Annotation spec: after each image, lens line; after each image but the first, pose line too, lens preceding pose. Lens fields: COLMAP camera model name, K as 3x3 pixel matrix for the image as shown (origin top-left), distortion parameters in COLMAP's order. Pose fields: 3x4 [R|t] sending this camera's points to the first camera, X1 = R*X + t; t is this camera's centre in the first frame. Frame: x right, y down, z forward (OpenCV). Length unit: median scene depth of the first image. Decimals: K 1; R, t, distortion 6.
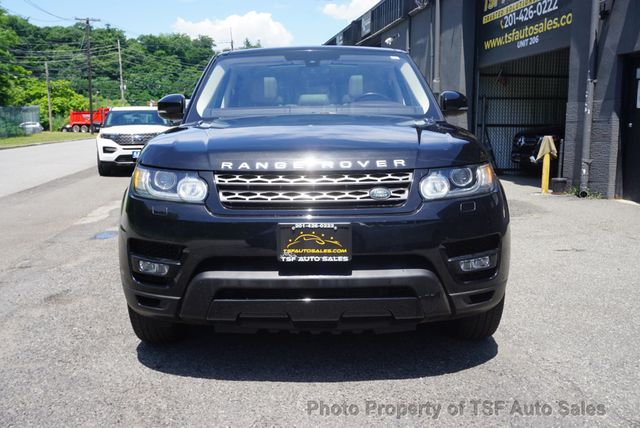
lens RADIAL K [[655.2, 0, 318.9], [0, 655.2, 212.4], [0, 0, 1]] dist [0.002387, 0.000000]
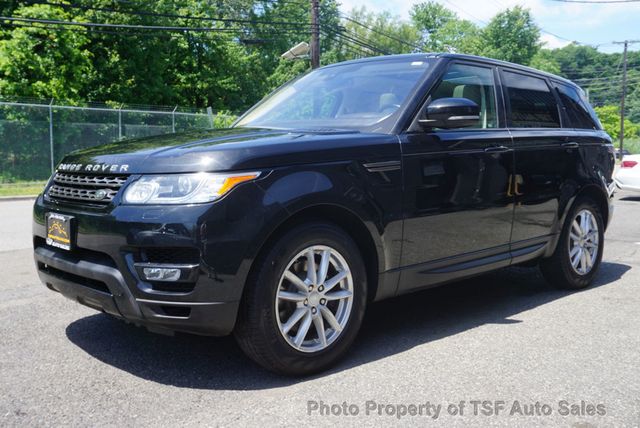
lens RADIAL K [[655.2, 0, 317.5], [0, 655.2, 210.3], [0, 0, 1]] dist [0.002387, 0.000000]
pose [[0.668706, 0.074475, -0.739788, 1.181283], [-0.106683, 0.994286, 0.003663, -0.046038], [0.735834, 0.076473, 0.672830, 0.541868]]
